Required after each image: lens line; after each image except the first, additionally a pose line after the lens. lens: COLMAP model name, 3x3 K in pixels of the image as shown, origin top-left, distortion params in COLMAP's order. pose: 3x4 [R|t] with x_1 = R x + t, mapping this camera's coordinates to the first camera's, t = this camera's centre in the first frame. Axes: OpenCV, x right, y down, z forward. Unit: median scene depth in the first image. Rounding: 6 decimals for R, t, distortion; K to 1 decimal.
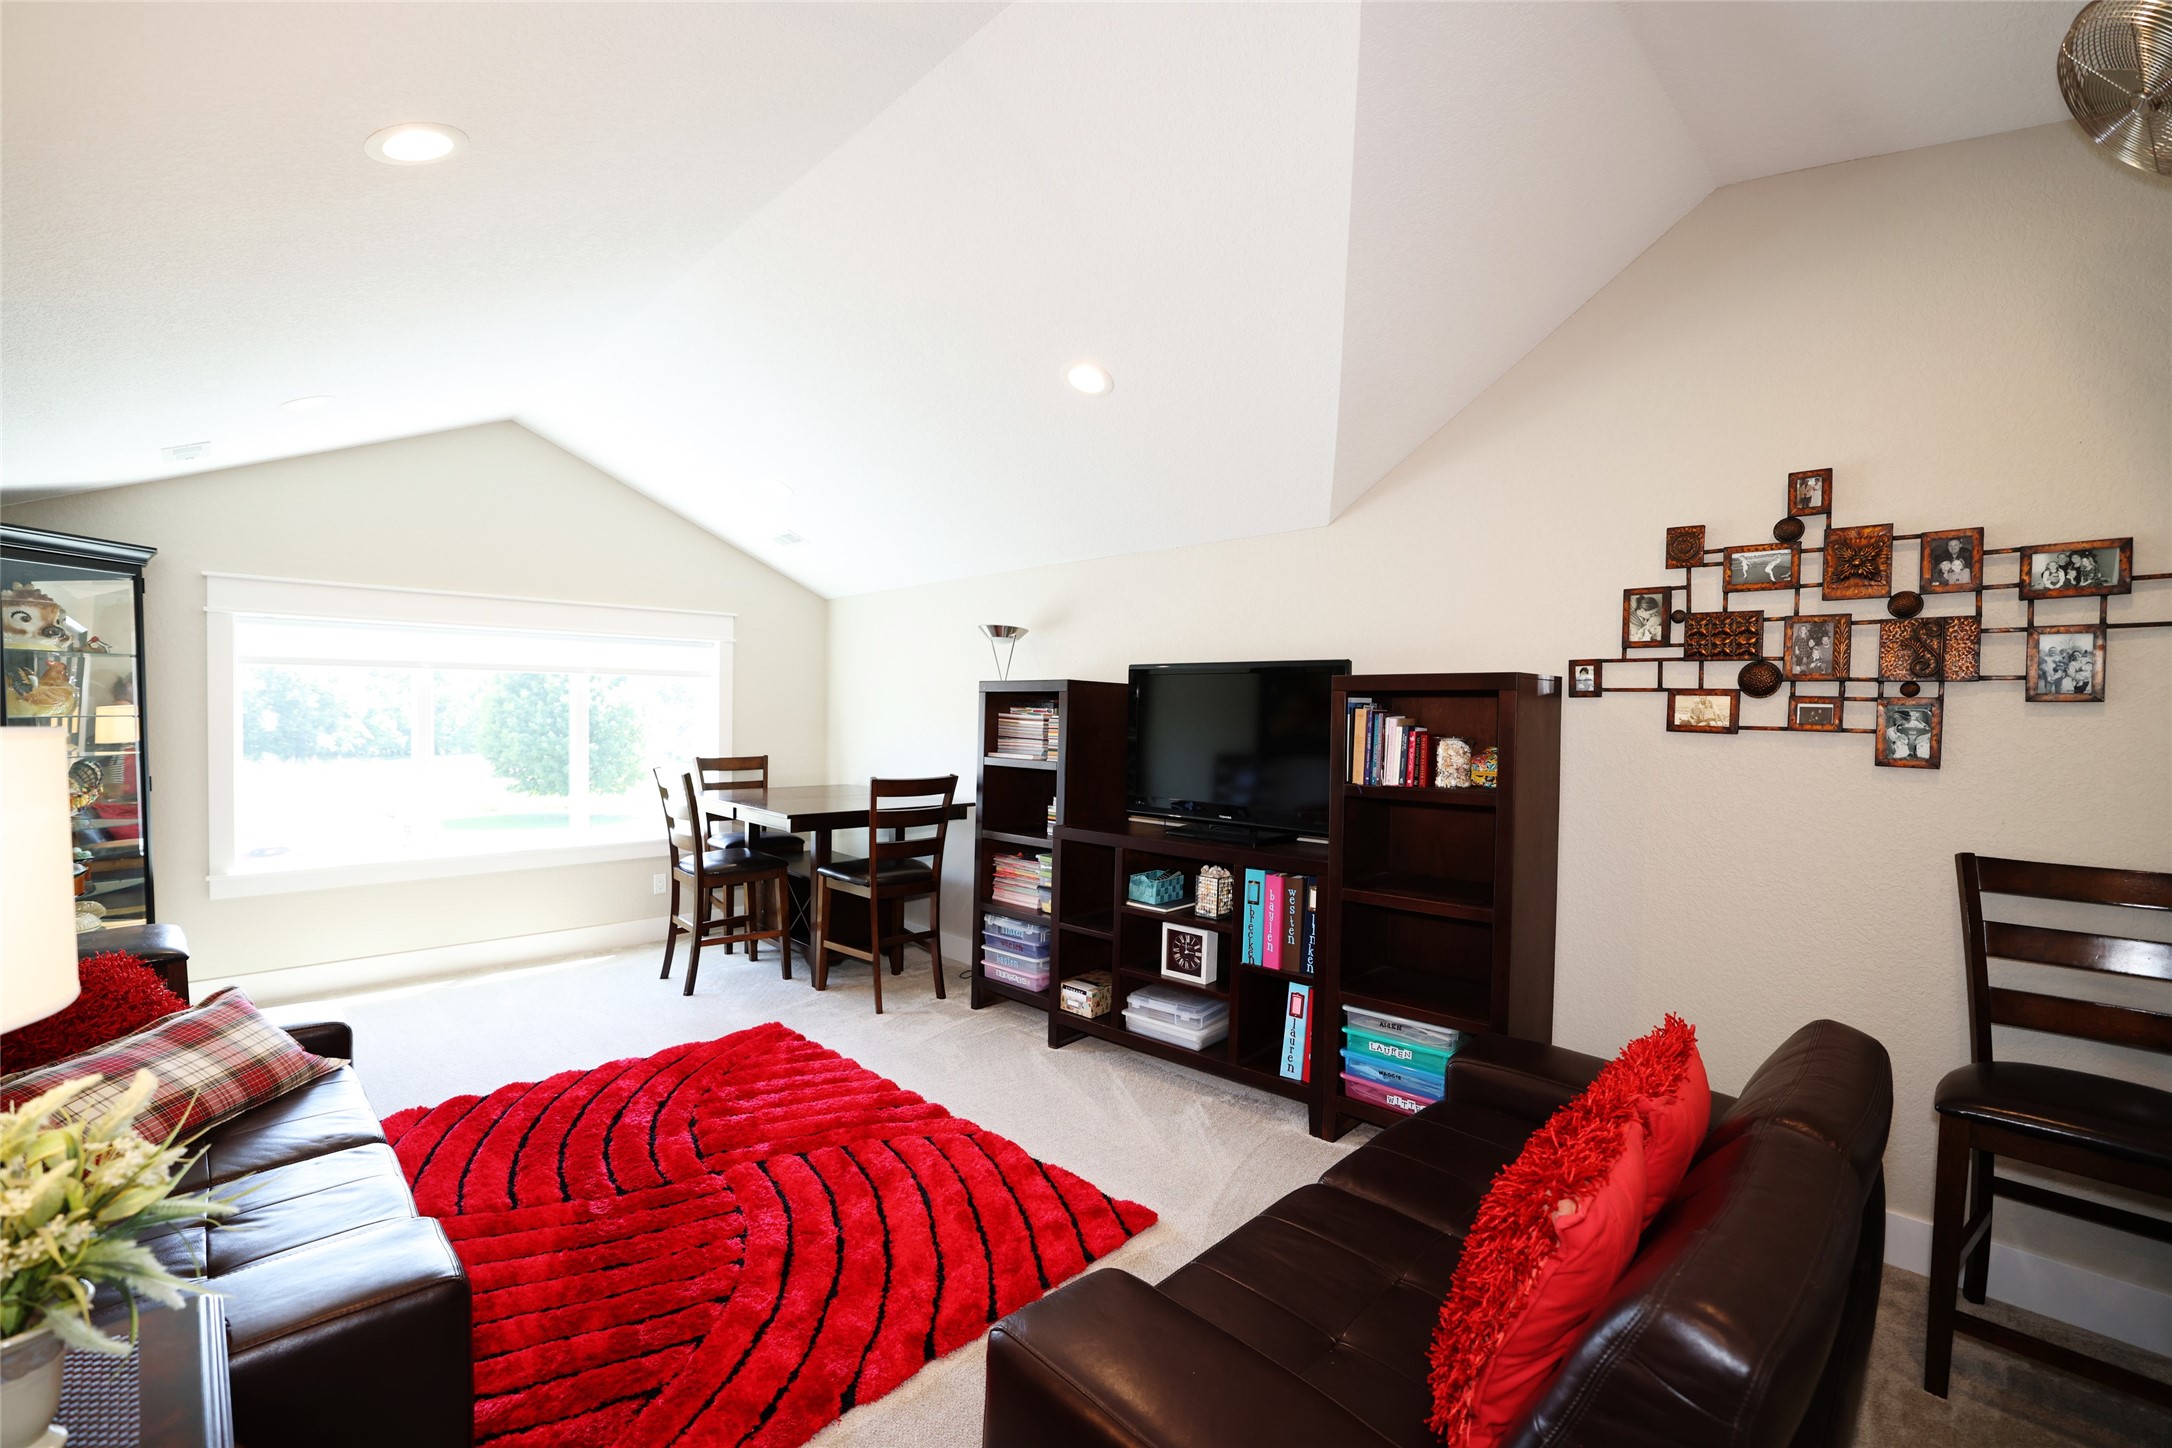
lens RADIAL K [[906.7, 0, 1074.6], [0, 906.7, 730.3], [0, 0, 1]] dist [-0.000694, -0.000060]
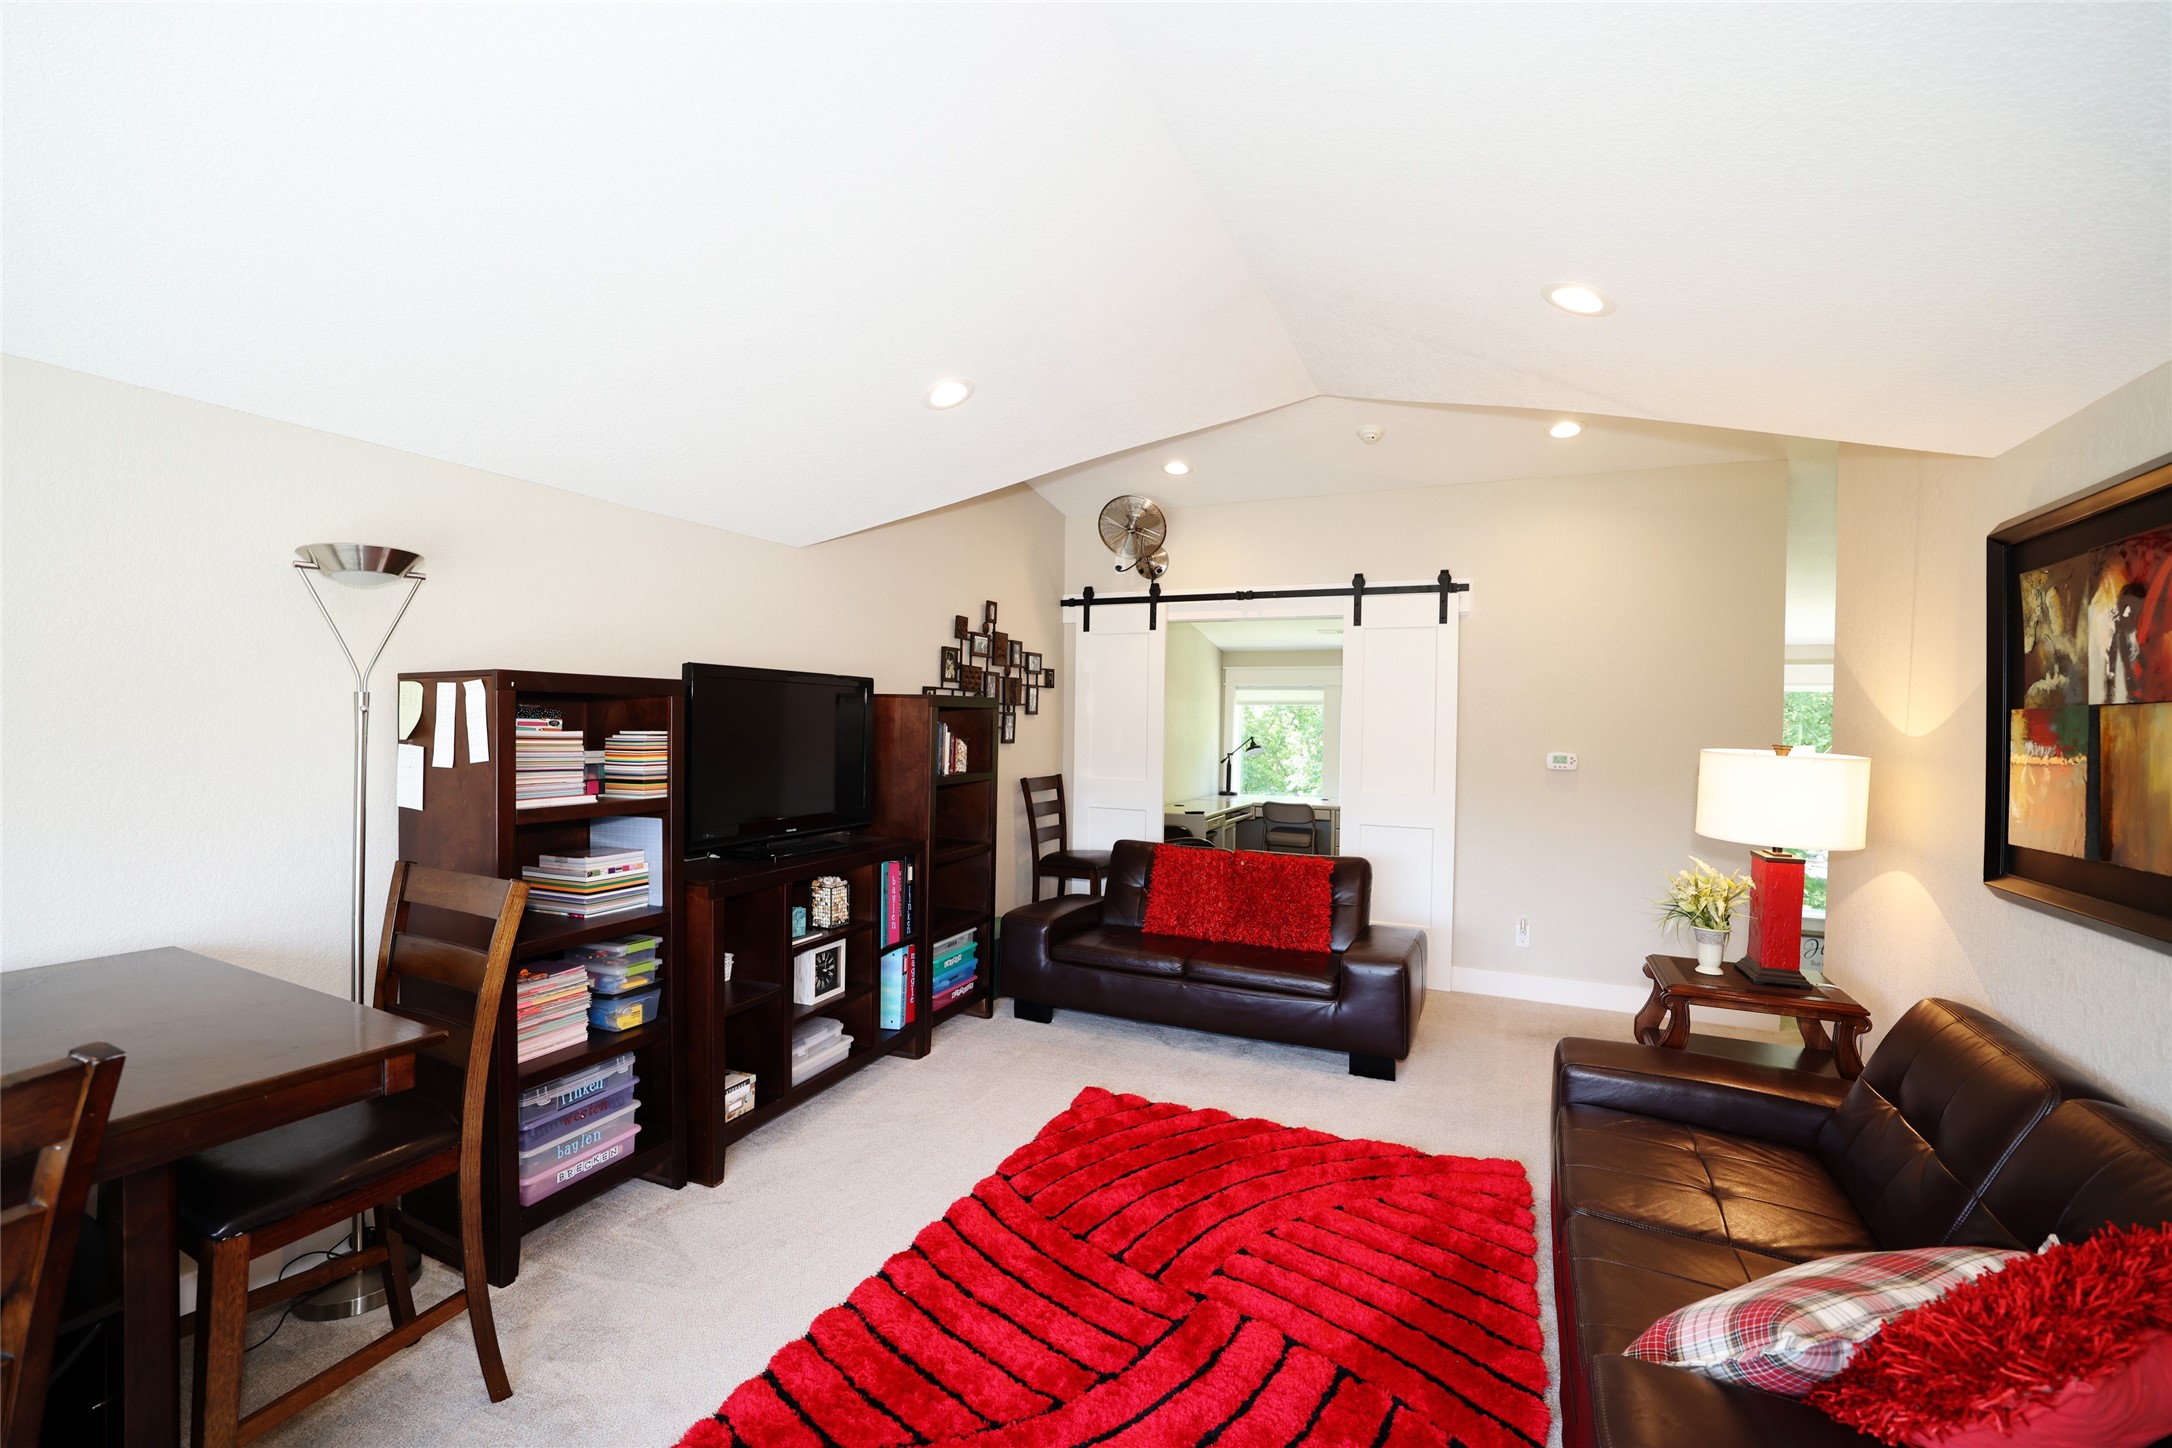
lens RADIAL K [[906.7, 0, 1074.6], [0, 906.7, 730.3], [0, 0, 1]] dist [-0.000694, -0.000060]
pose [[-0.298587, -0.027903, 0.953974, -1.076834], [0.003887, 0.999529, 0.030452, -0.049914], [-0.954374, 0.012801, -0.298338, 1.268977]]
